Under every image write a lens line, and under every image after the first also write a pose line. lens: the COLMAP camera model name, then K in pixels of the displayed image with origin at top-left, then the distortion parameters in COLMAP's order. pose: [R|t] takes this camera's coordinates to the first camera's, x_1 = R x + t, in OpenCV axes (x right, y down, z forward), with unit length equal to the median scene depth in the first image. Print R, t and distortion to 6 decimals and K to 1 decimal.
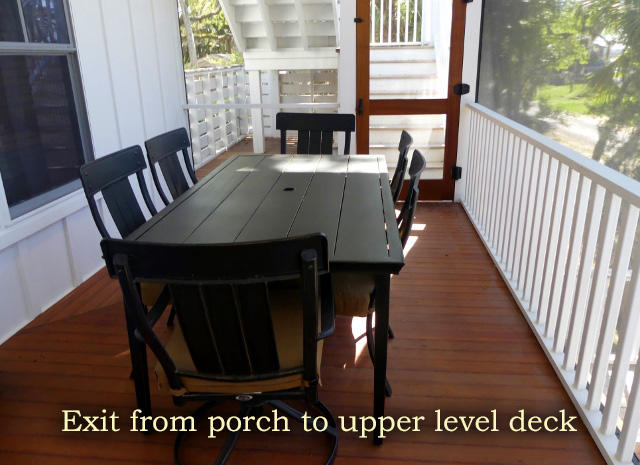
lens RADIAL K [[504.7, 0, 320.0], [0, 504.7, 232.5], [0, 0, 1]] dist [-0.003194, -0.000779]
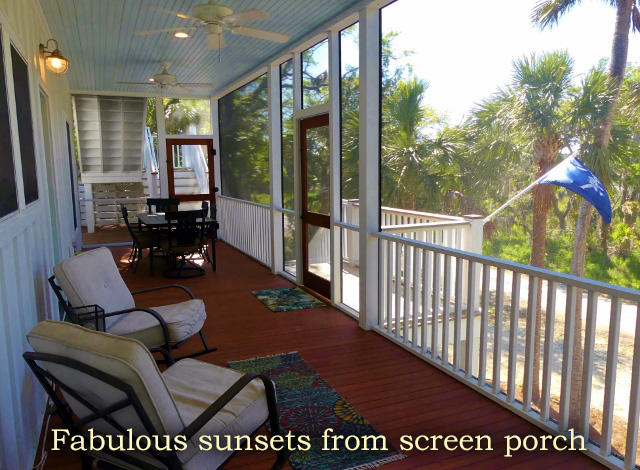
lens RADIAL K [[486.3, 0, 320.0], [0, 486.3, 235.0], [0, 0, 1]] dist [-0.001674, -0.000176]
pose [[0.869321, -0.059138, 0.490697, -0.289034], [0.158125, 0.973913, -0.162760, 0.253404], [-0.468271, 0.219082, 0.855994, -0.775993]]
